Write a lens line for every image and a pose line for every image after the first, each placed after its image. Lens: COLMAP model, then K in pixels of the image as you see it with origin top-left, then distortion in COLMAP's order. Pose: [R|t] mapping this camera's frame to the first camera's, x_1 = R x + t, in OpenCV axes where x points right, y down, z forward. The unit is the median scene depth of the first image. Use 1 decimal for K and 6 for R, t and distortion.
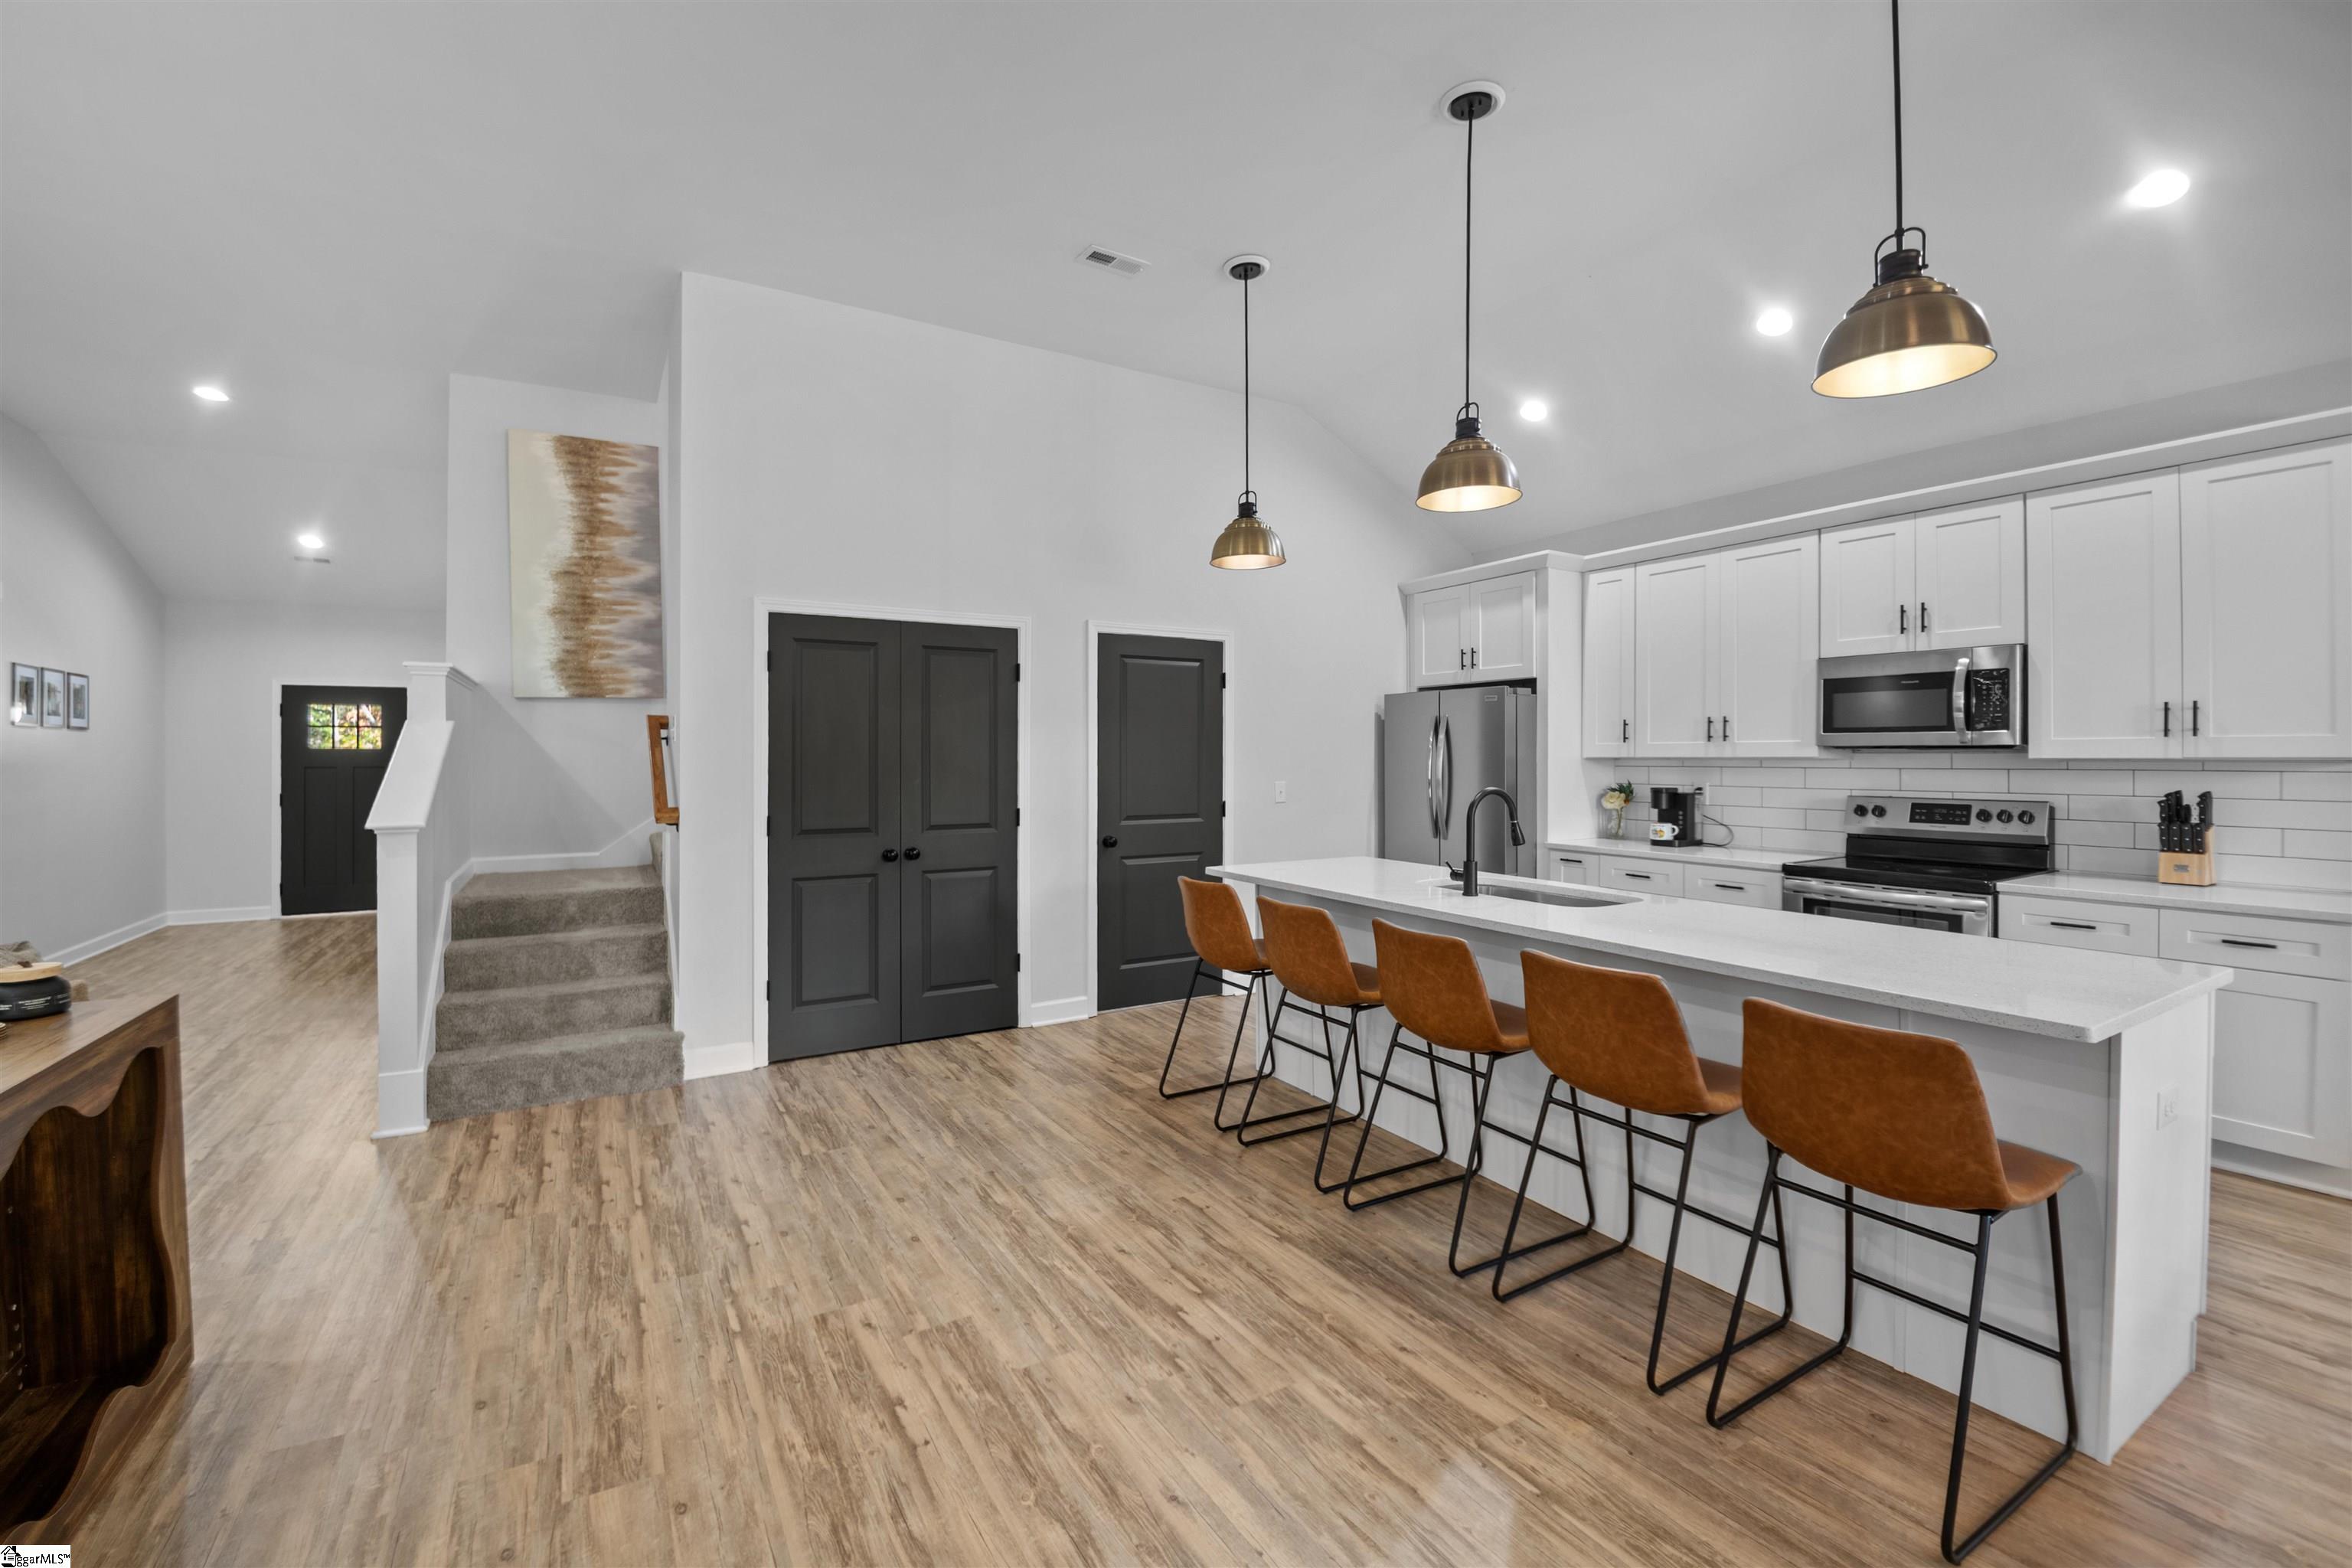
lens RADIAL K [[953.3, 0, 1125.3], [0, 953.3, 764.9], [0, 0, 1]] dist [-0.025523, -0.003529]
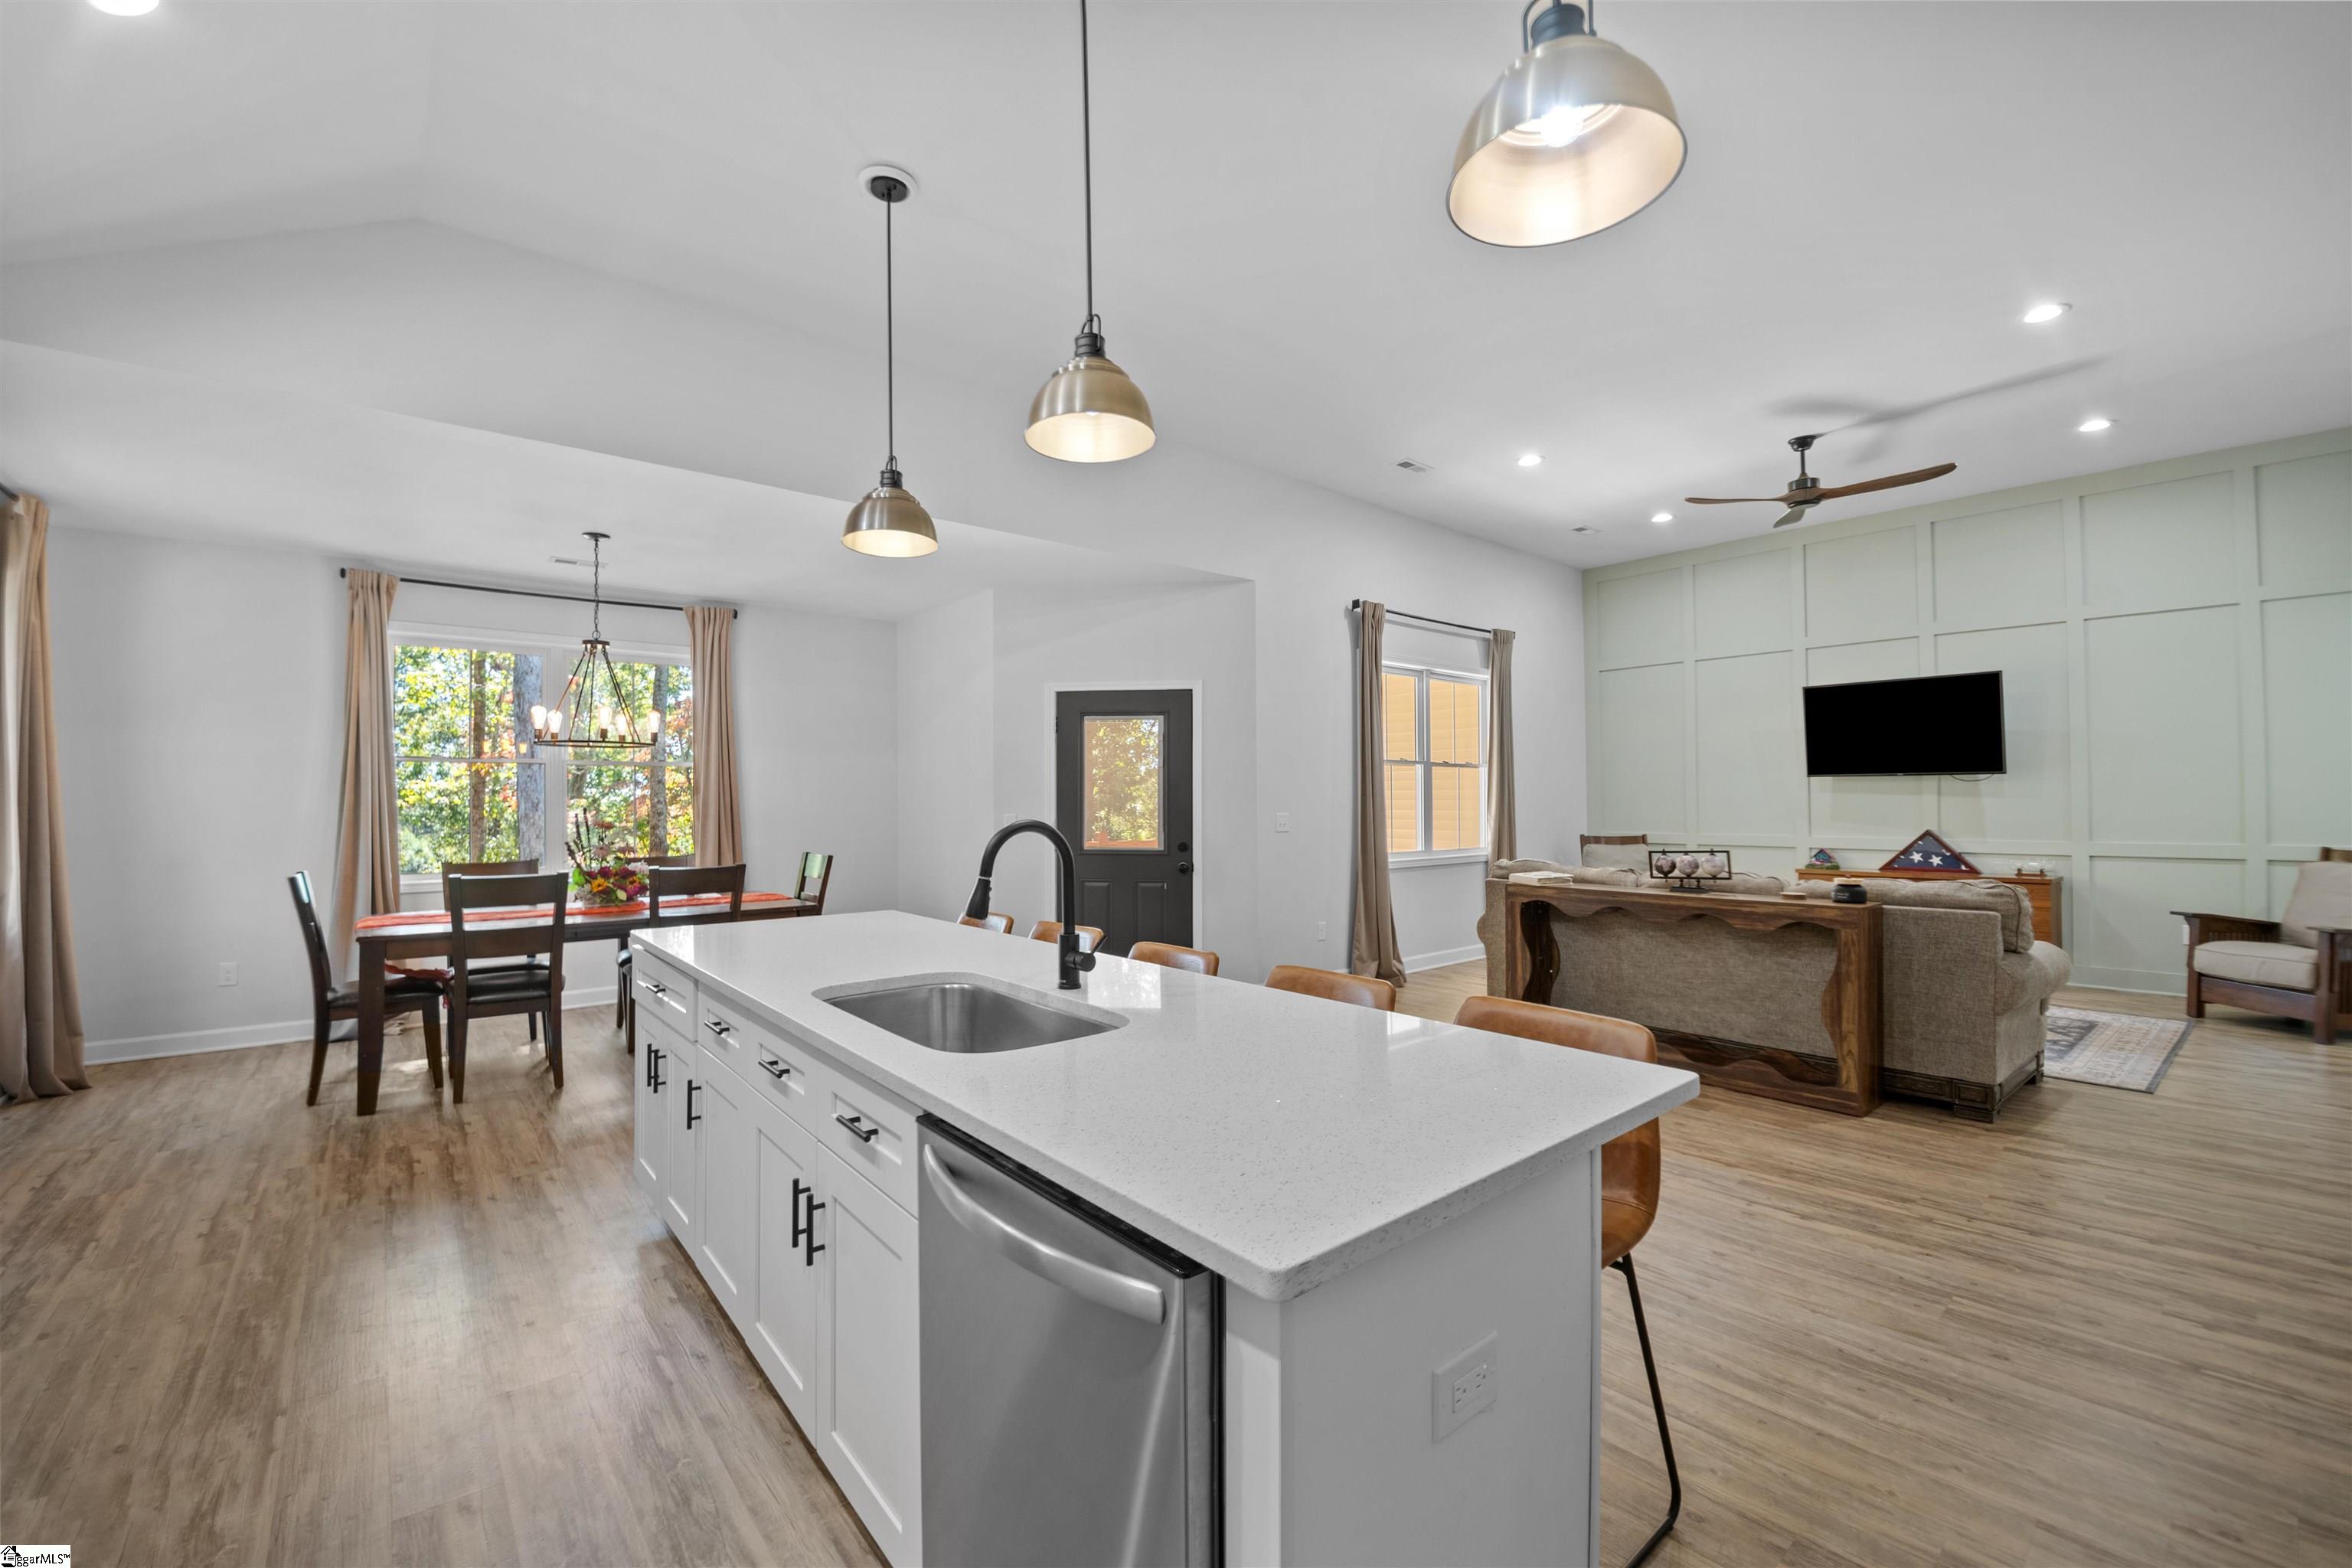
lens RADIAL K [[953.3, 0, 1142.3], [0, 953.3, 777.7], [0, 0, 1]] dist [-0.025523, -0.003529]
pose [[-0.985040, 0.007143, -0.172175, 0.343182], [0.009438, 0.999877, -0.012514, 0.002489], [0.172064, -0.013951, -0.984987, 1.321535]]
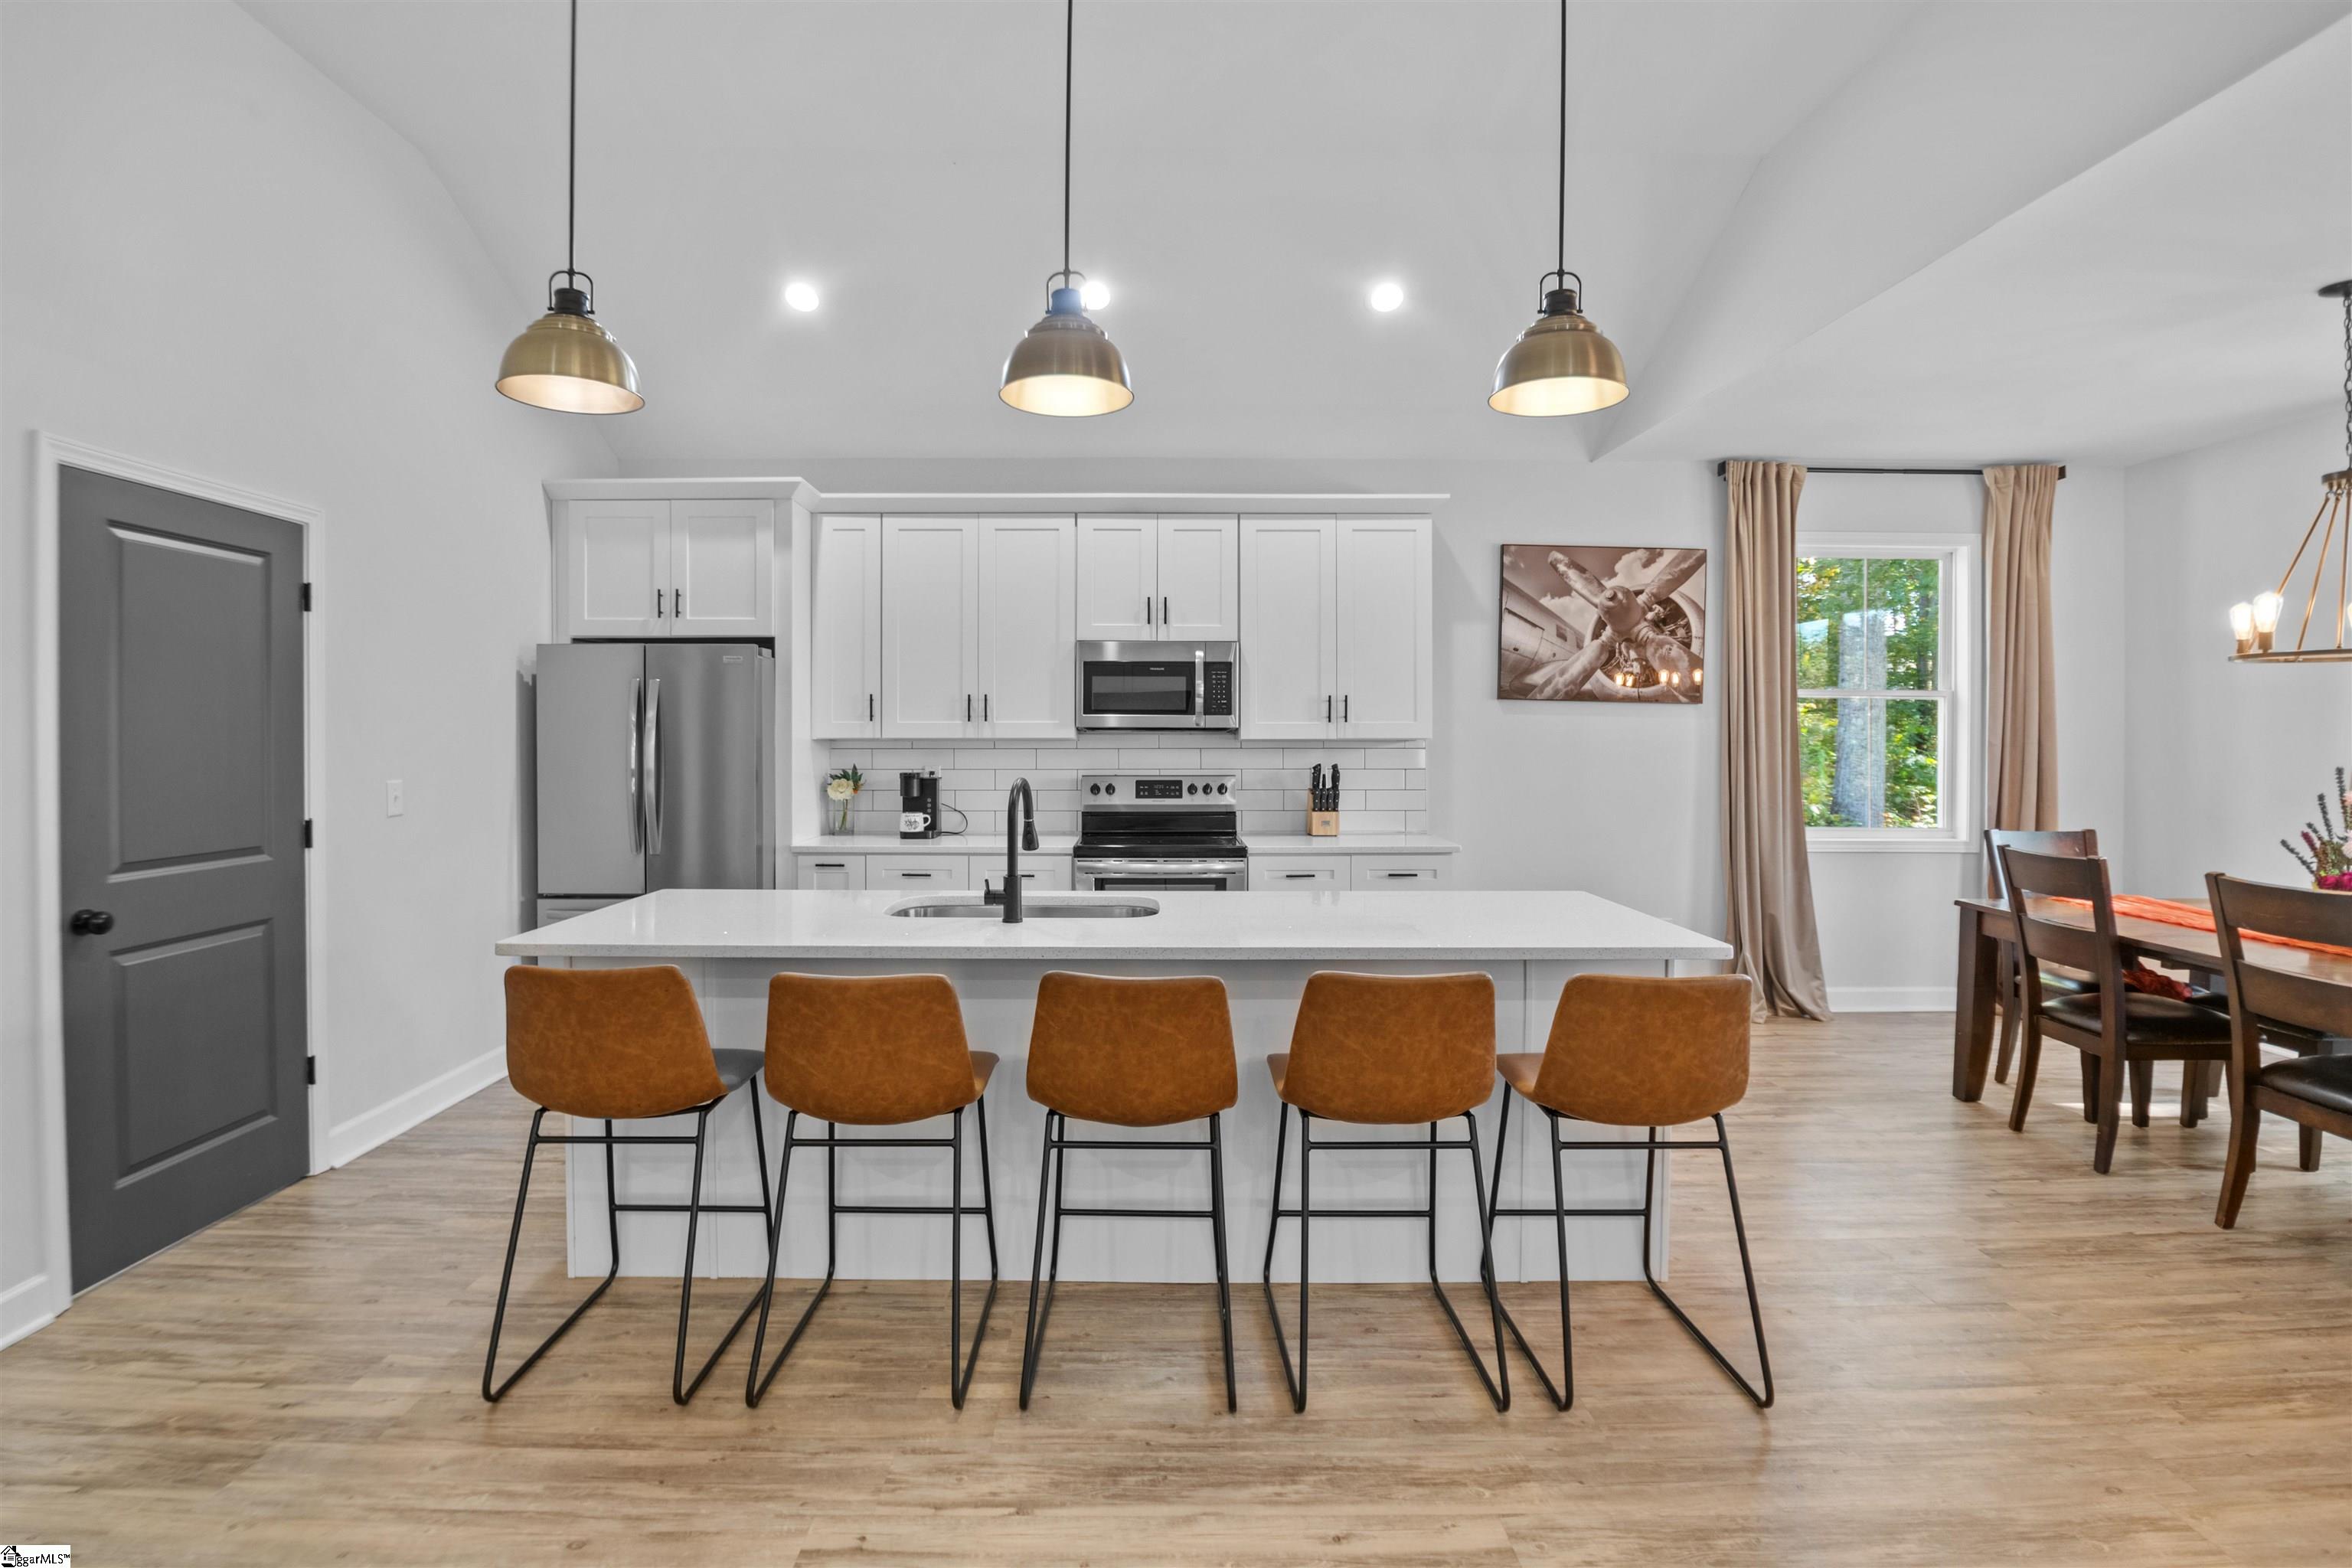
lens RADIAL K [[1095.6, 0, 1149.1], [0, 1095.6, 755.1], [0, 0, 1]] dist [-0.017578, -0.004527]
pose [[0.486127, -0.012583, 0.873798, -0.272952], [0.006149, 0.999921, 0.010978, -0.002884], [-0.873867, 0.000036, 0.486166, 0.381791]]
